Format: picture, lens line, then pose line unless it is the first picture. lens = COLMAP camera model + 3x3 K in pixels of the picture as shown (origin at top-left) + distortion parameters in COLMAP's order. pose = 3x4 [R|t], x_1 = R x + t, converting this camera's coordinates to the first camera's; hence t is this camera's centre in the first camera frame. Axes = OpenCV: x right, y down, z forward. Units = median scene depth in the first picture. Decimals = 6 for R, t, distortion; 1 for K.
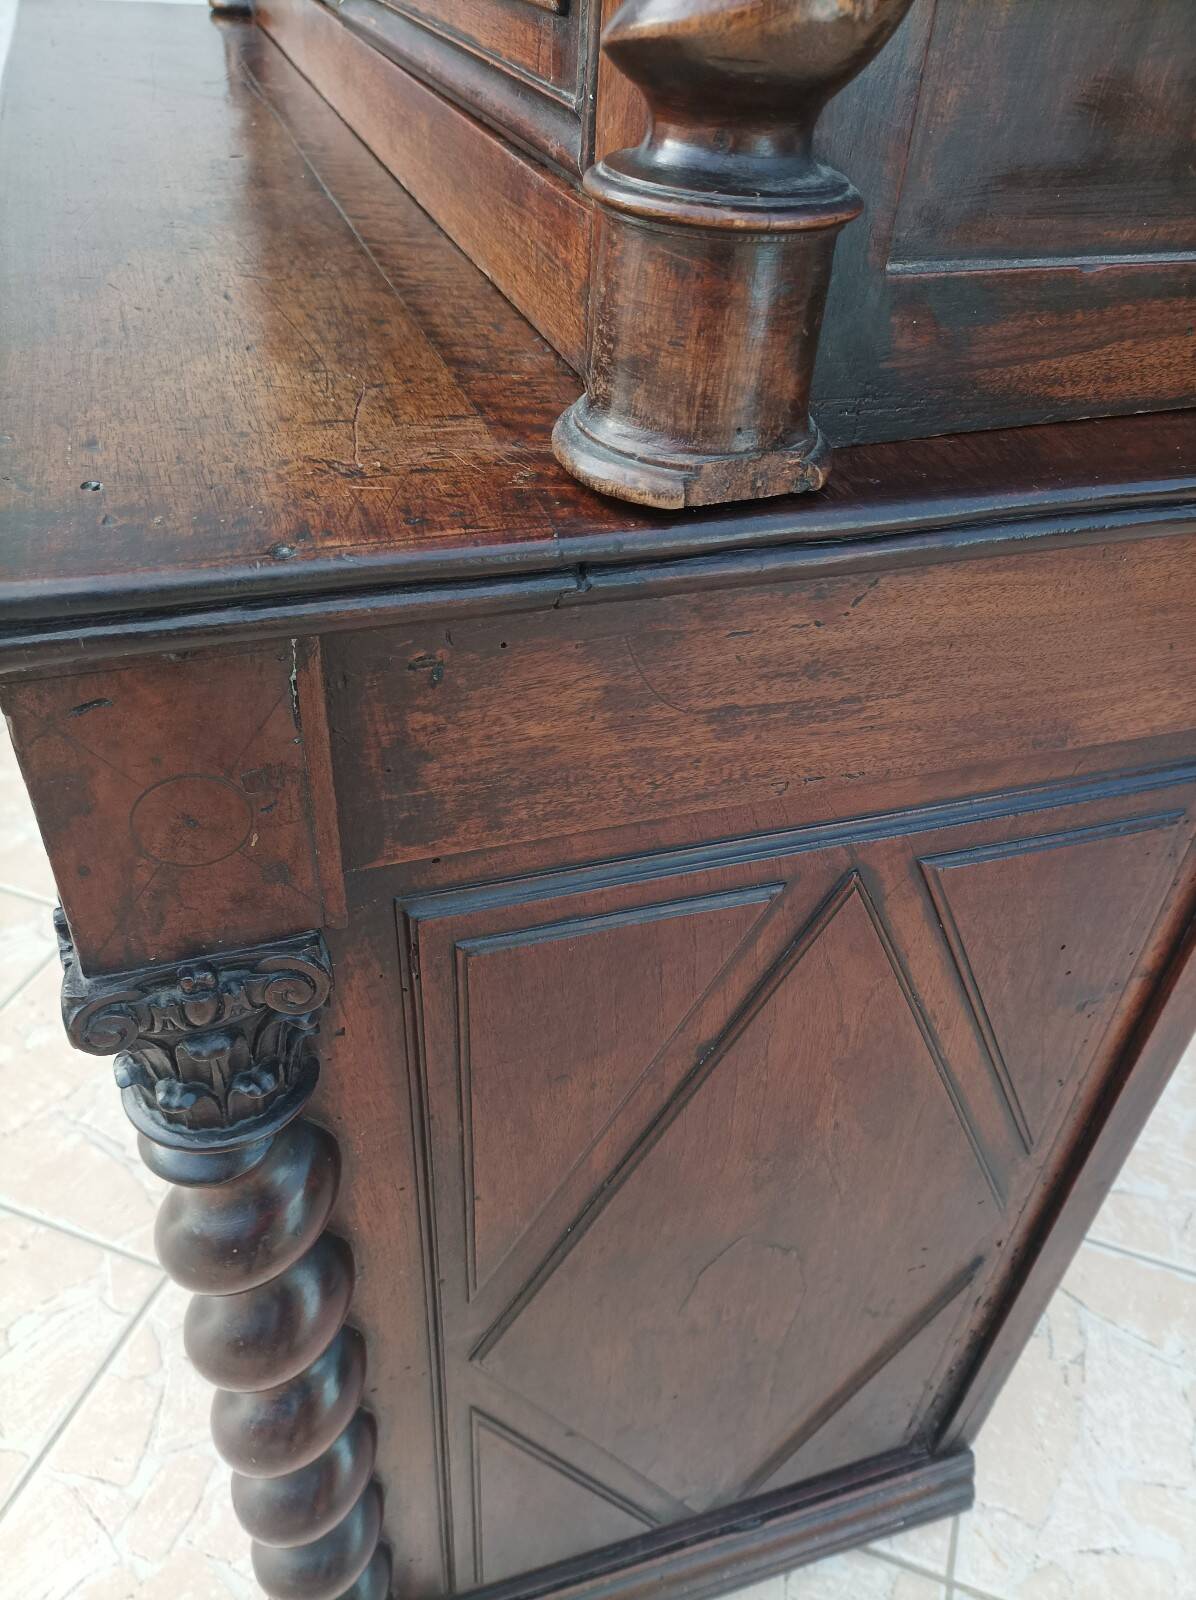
lens RADIAL K [[1197.0, 0, 562.2], [0, 1197.0, 800.8], [0, 0, 1]] dist [0.049213, -0.091656]
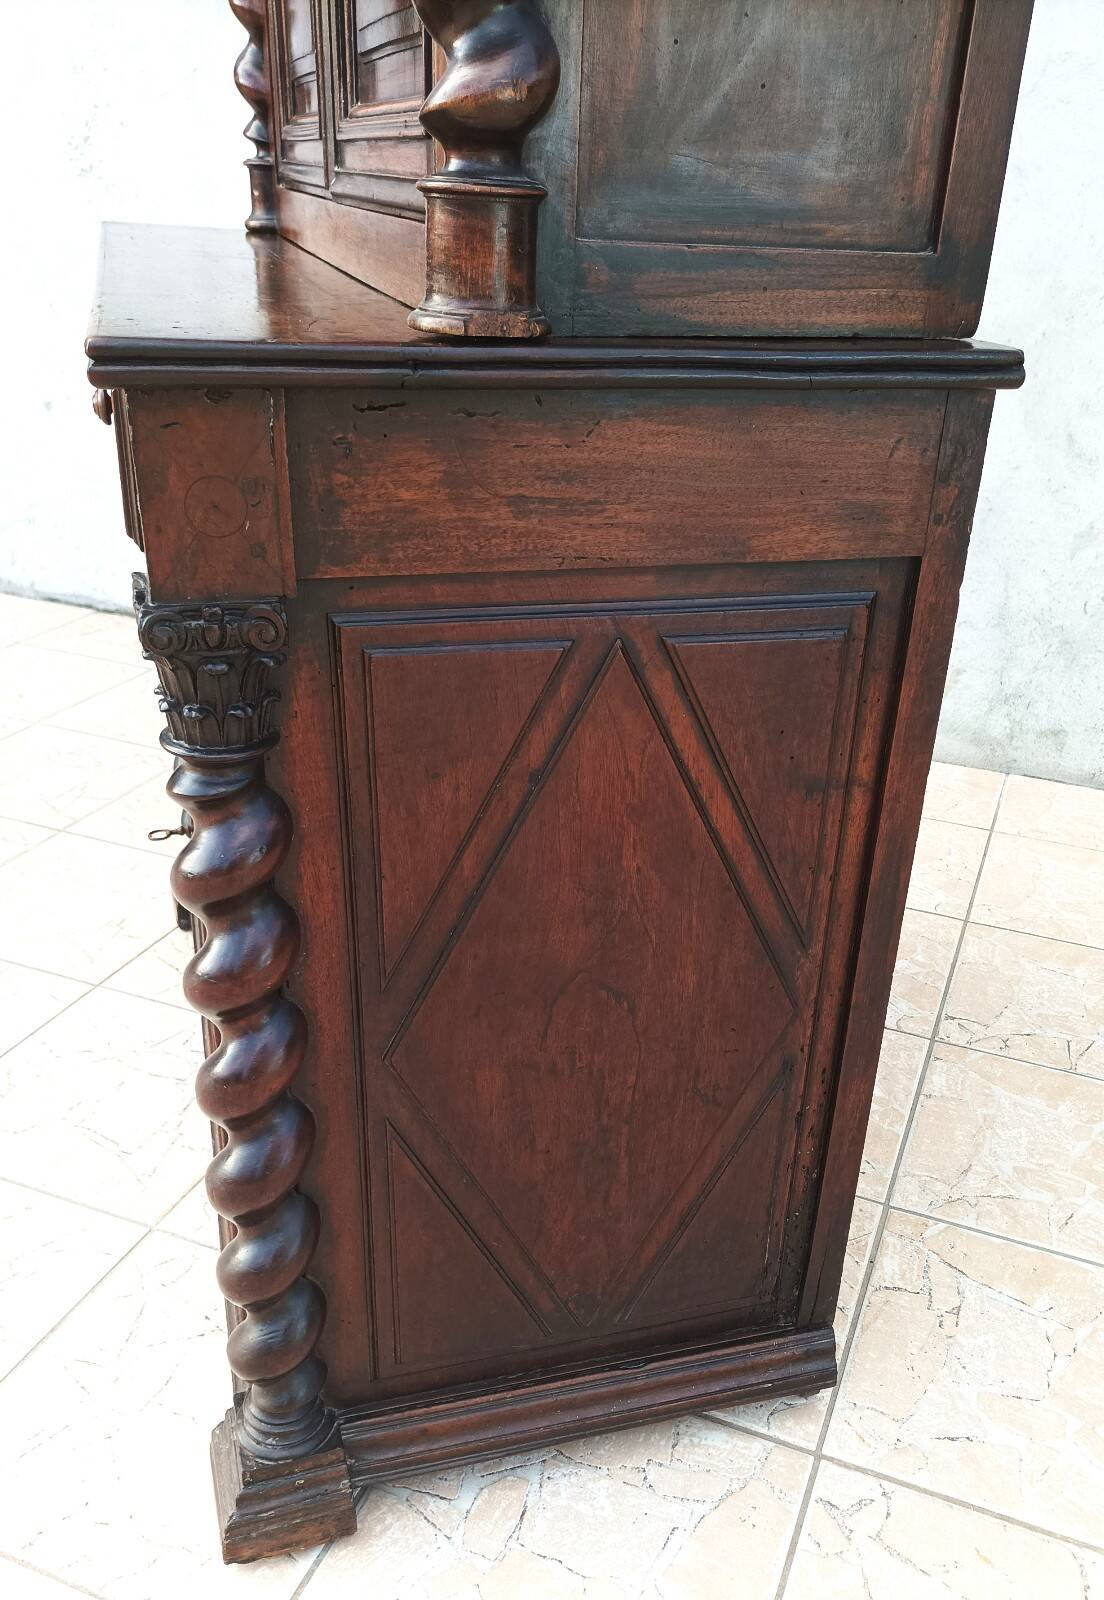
lens RADIAL K [[1333.3, 0, 552.7], [0, 1333.3, 907.8], [0, 0, 1]] dist [0.047995, -0.102418]
pose [[0.999443, 0.009074, -0.032120, 0.251845], [-0.014160, 0.986712, -0.161863, 0.819735], [0.030225, 0.162227, 0.986290, -0.818496]]
